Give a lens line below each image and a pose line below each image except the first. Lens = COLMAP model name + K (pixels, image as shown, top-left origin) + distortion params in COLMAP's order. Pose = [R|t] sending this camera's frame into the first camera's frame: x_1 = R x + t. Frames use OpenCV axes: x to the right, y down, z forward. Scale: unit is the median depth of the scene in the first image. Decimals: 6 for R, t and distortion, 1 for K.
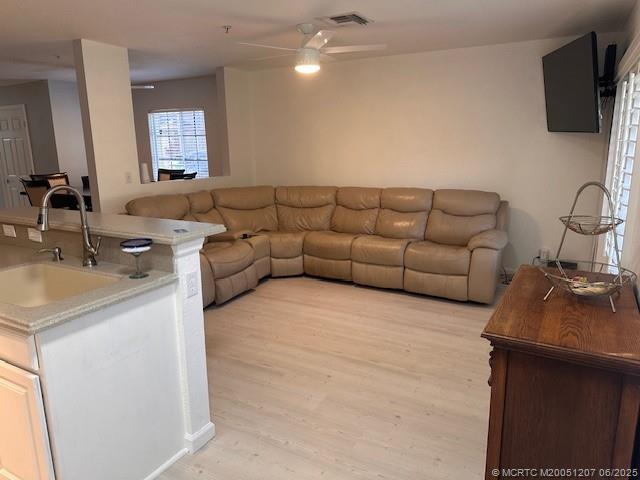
lens RADIAL K [[456.0, 0, 320.0], [0, 456.0, 240.0], [0, 0, 1]] dist [0.132336, -0.220261]
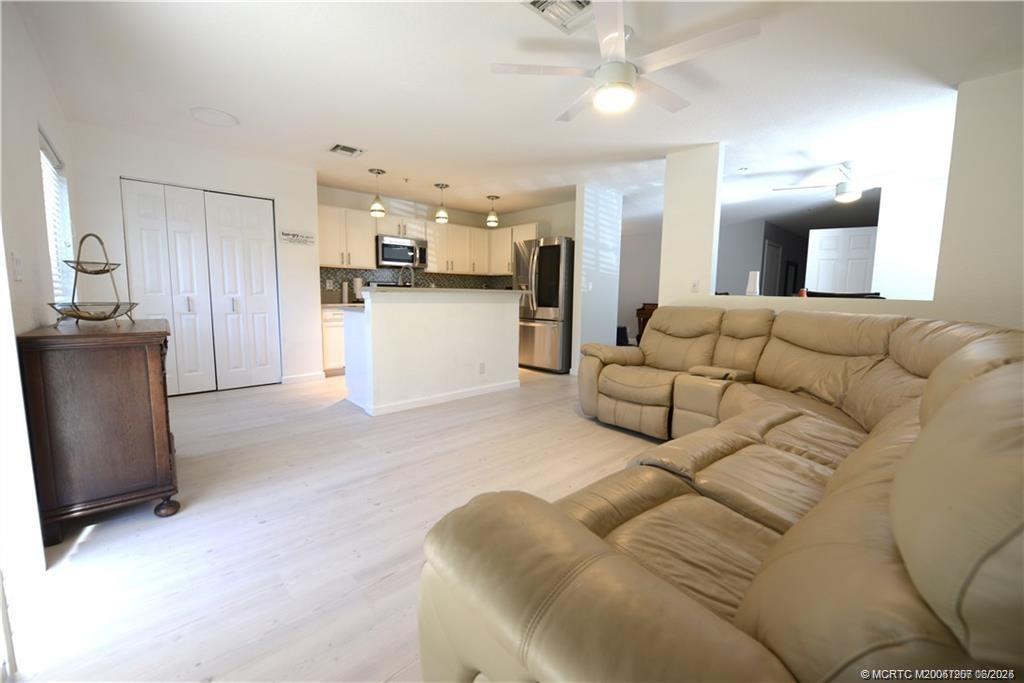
lens RADIAL K [[418.7, 0, 512.0], [0, 418.7, 341.5], [0, 0, 1]] dist [-0.002343, -0.000123]
pose [[-0.352949, 0.103662, -0.929882, 0.701456], [-0.211301, 0.959337, 0.187147, -0.156359], [0.911471, 0.262538, -0.316693, 1.366709]]
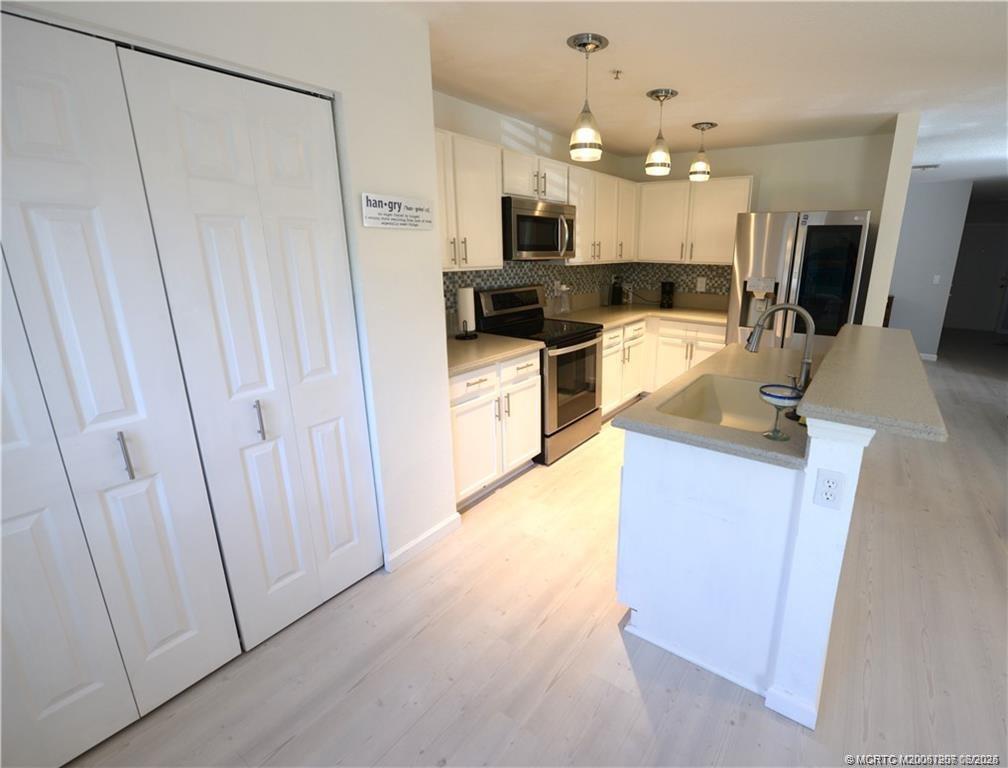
lens RADIAL K [[470.3, 0, 573.0], [0, 470.3, 374.7], [0, 0, 1]] dist [-0.002207, -0.000646]
pose [[-0.098726, 0.269122, -0.958033, 0.204913], [-0.224875, 0.931798, 0.284926, -0.101131], [0.969373, 0.243567, -0.031474, 0.429130]]
